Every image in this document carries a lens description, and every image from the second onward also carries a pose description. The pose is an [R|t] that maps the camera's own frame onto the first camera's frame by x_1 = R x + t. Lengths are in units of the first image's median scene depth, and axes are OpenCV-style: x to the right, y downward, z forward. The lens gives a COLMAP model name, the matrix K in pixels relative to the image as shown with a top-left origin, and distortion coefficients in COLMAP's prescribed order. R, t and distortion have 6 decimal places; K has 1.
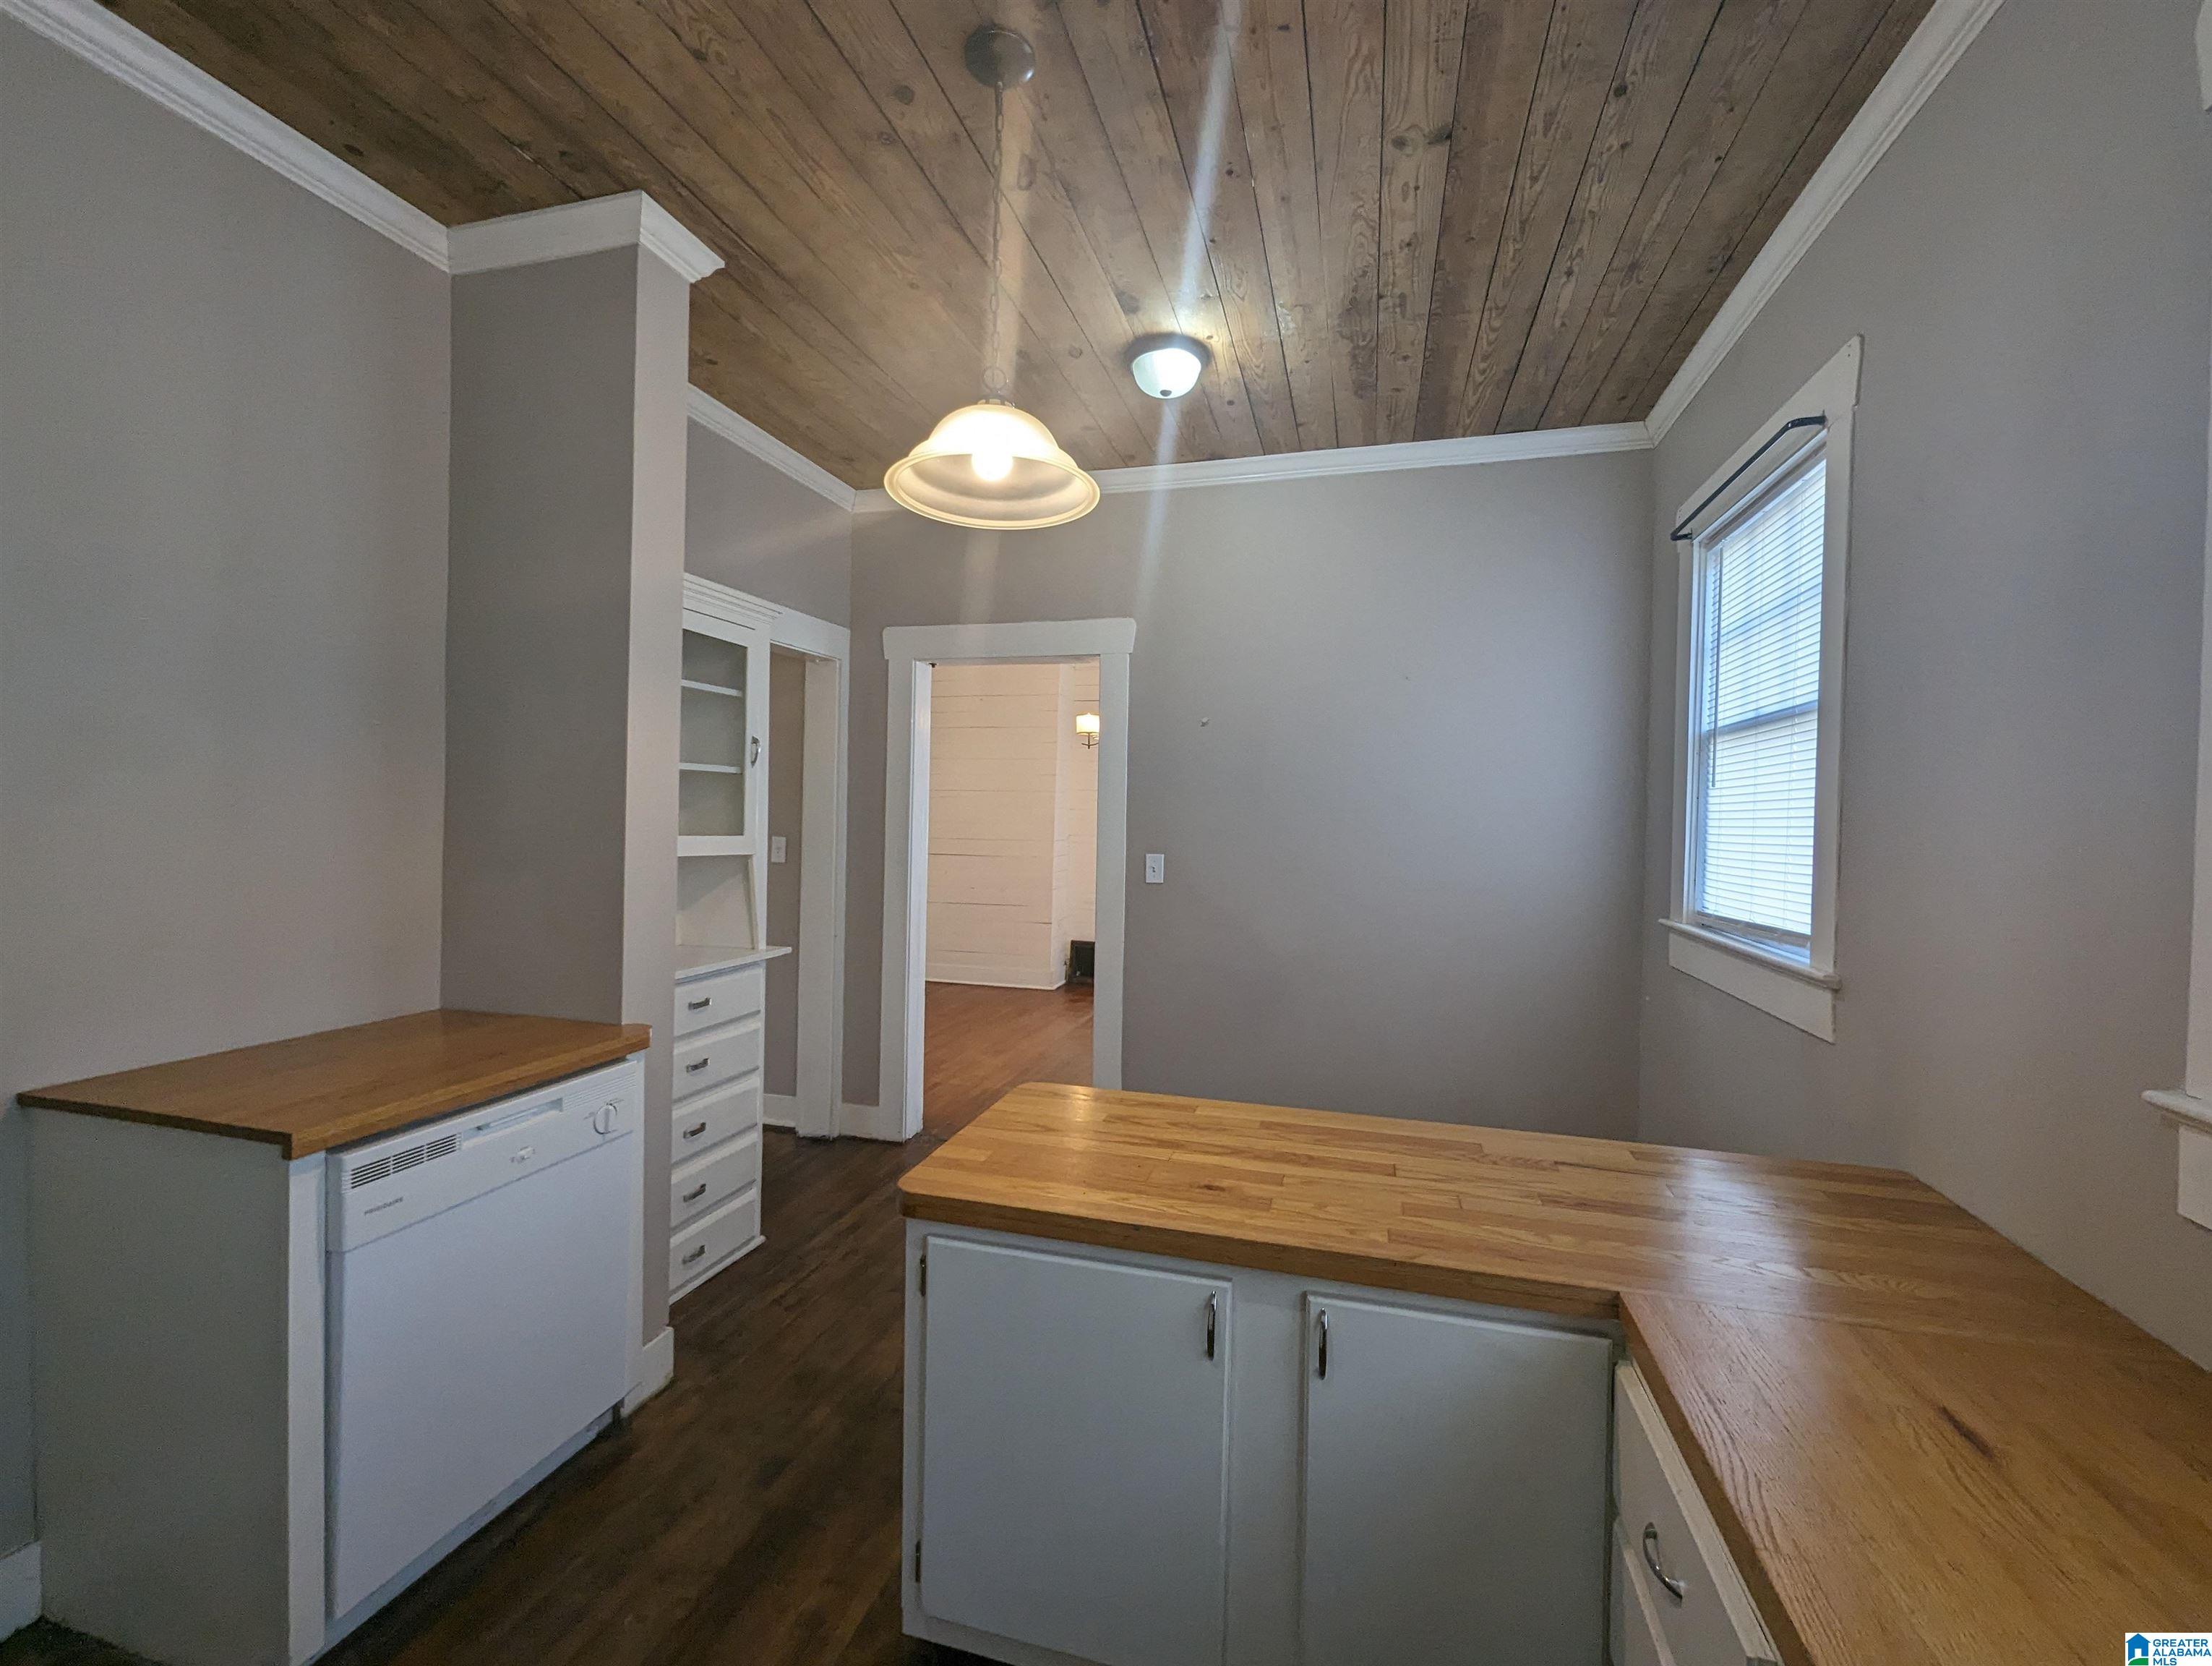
lens RADIAL K [[920.7, 0, 1117.0], [0, 920.7, 836.8], [0, 0, 1]] dist [0.001723, -0.001998]
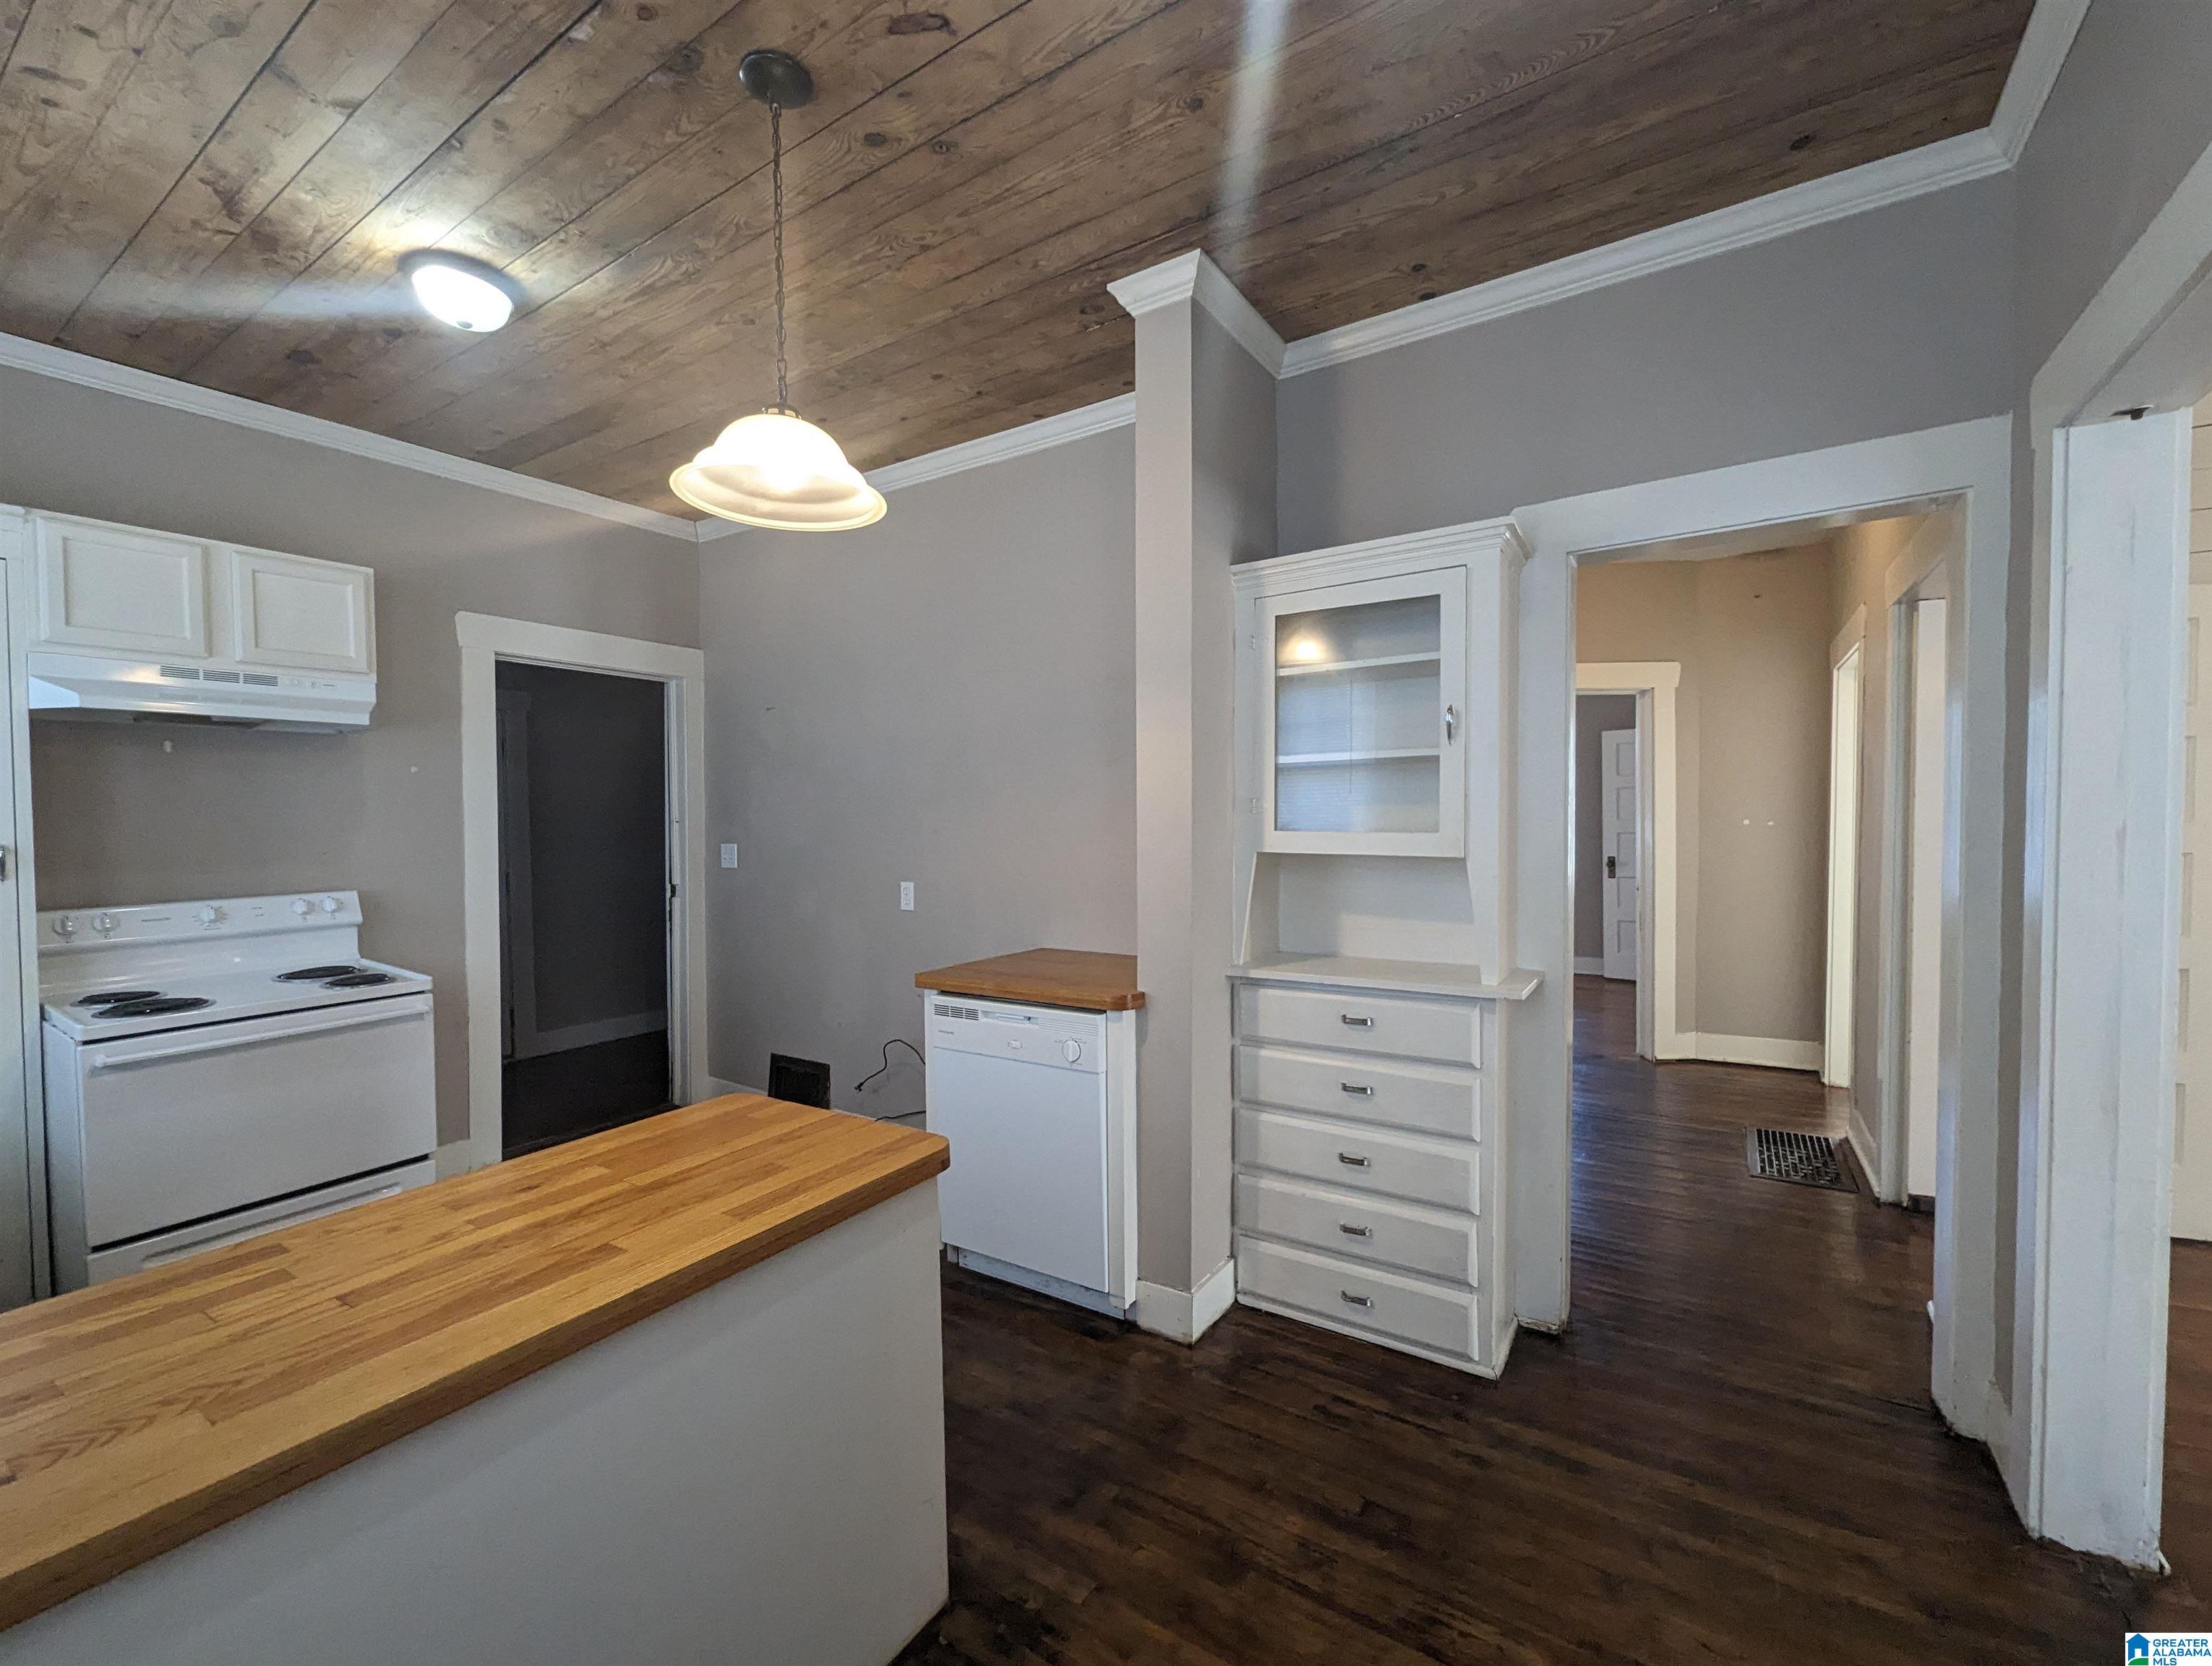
lens RADIAL K [[920.7, 0, 1115.6], [0, 920.7, 837.5], [0, 0, 1]] dist [0.001723, -0.001998]
pose [[-0.294825, 0.006582, -0.955529, 0.639254], [-0.014187, 0.999836, 0.011265, -0.004822], [0.955446, 0.016877, -0.294683, 1.416172]]
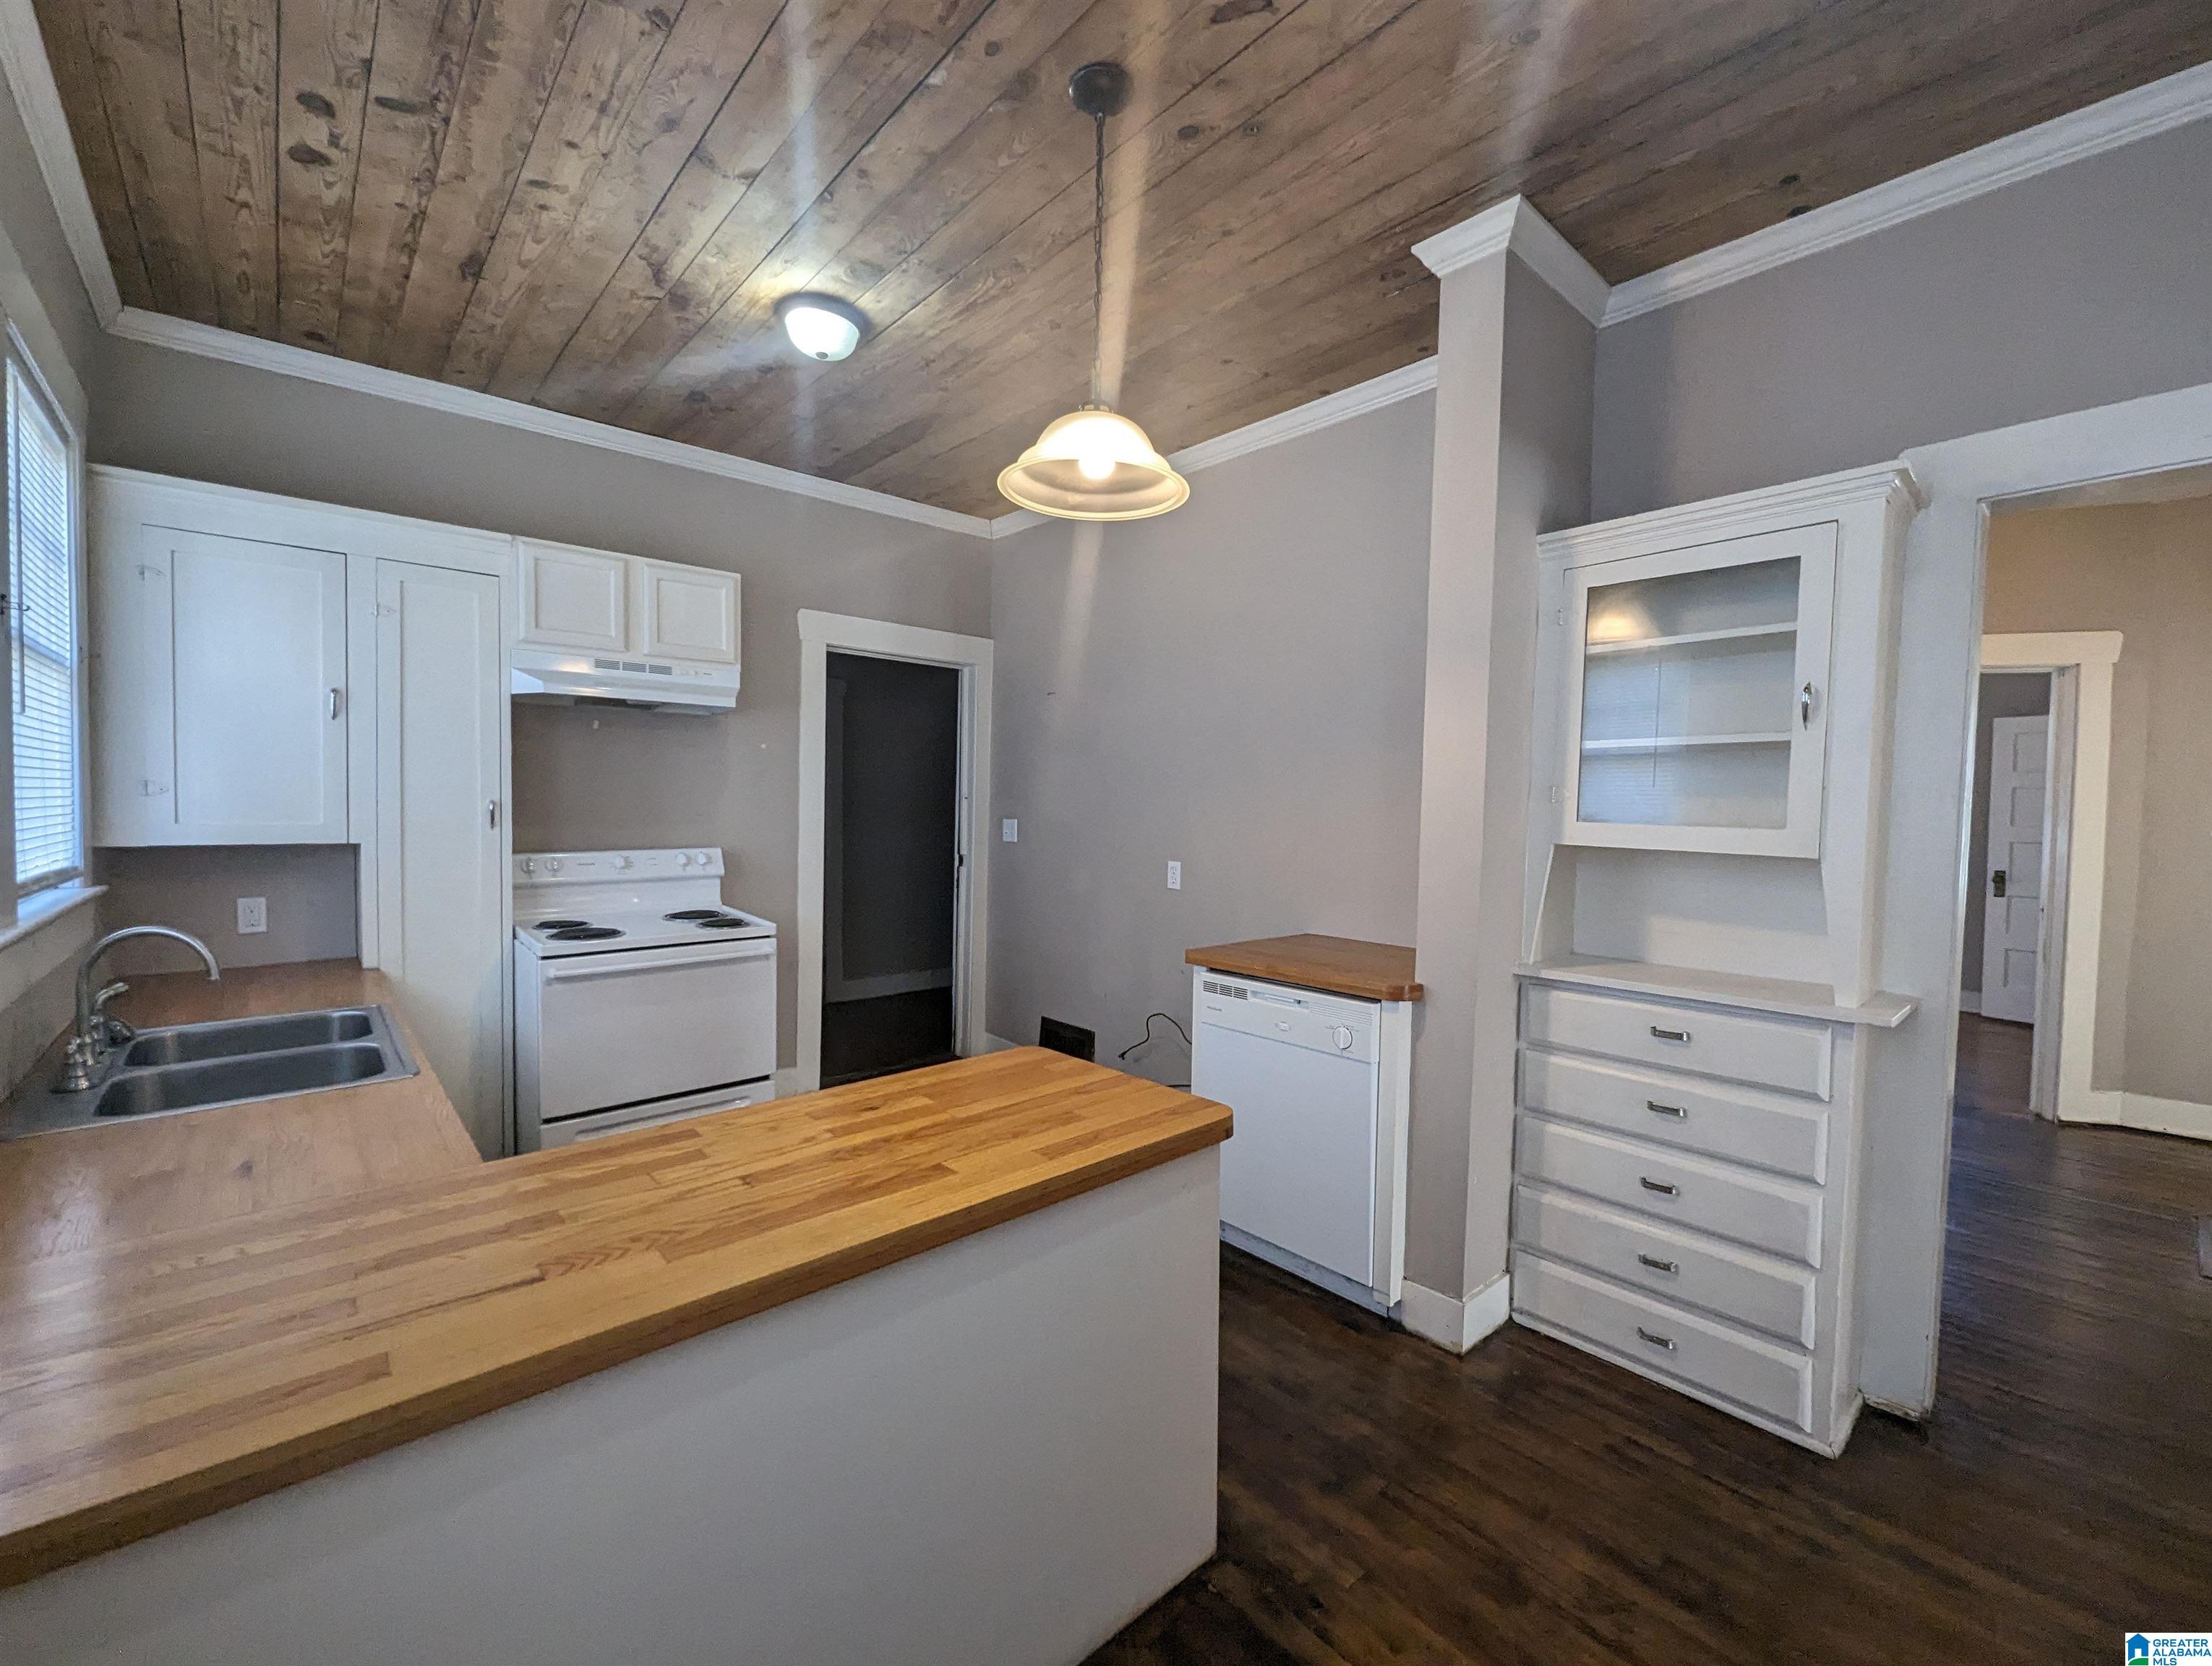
lens RADIAL K [[920.7, 0, 1112.9], [0, 920.7, 838.3], [0, 0, 1]] dist [0.001723, -0.001998]
pose [[-0.536594, 0.004895, -0.843827, 0.667675], [-0.043953, 0.998464, 0.033742, 0.005027], [0.842695, 0.055194, -0.535554, 1.381007]]
